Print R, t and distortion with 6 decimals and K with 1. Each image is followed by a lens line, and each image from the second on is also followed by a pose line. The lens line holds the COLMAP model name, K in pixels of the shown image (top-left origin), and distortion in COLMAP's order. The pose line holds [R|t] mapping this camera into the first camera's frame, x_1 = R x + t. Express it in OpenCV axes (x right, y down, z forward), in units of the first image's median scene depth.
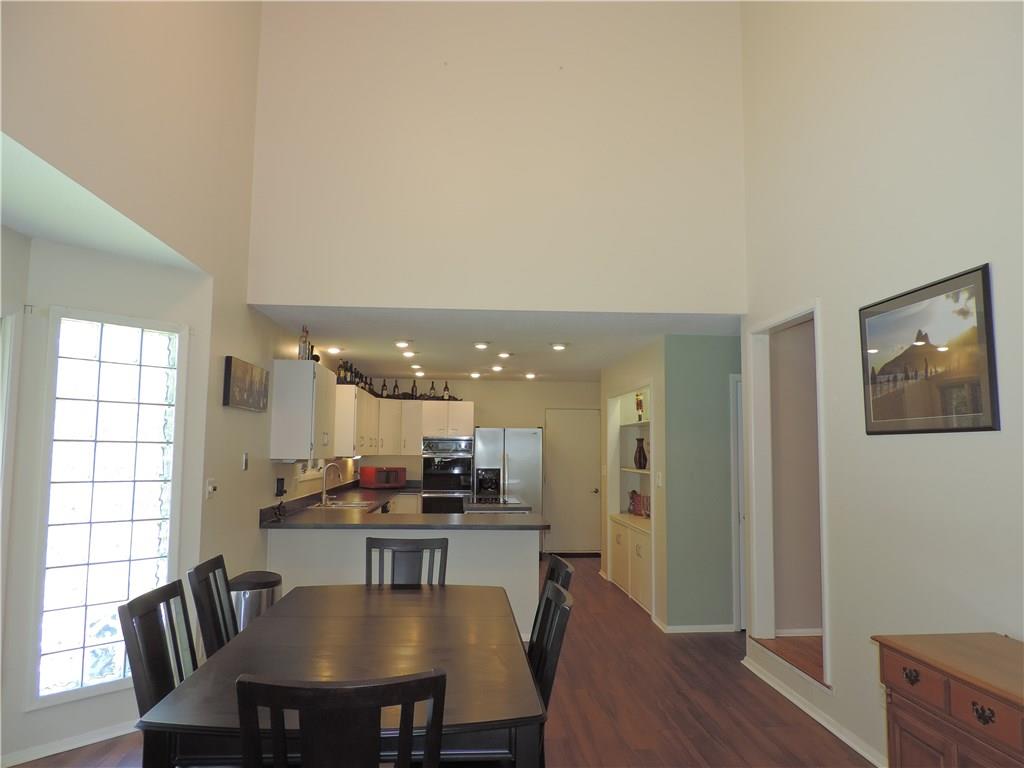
lens RADIAL K [[726.8, 0, 513.3], [0, 726.8, 384.0], [0, 0, 1]] dist [-0.039162, 0.000269]
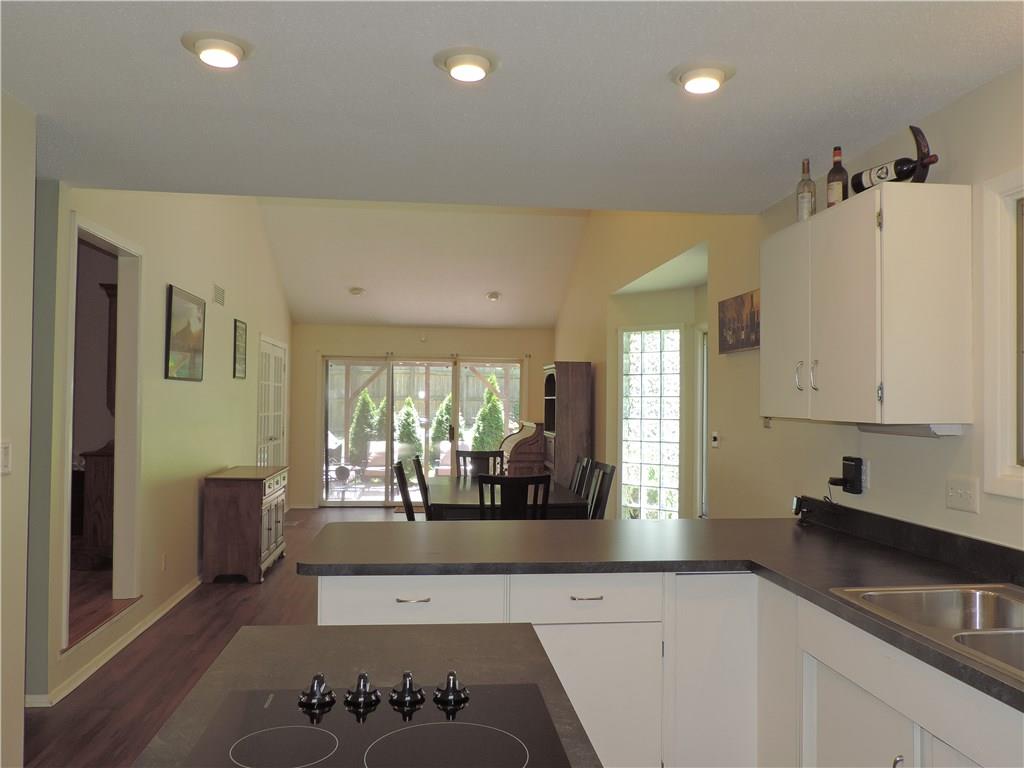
lens RADIAL K [[810.3, 0, 511.9], [0, 810.3, 383.7], [0, 0, 1]] dist [0.008016, 0.001743]
pose [[-0.999121, -0.026322, -0.032627, -0.043340], [-0.022349, 0.992920, -0.116664, 0.103122], [0.035467, -0.115832, -0.992635, 1.068352]]
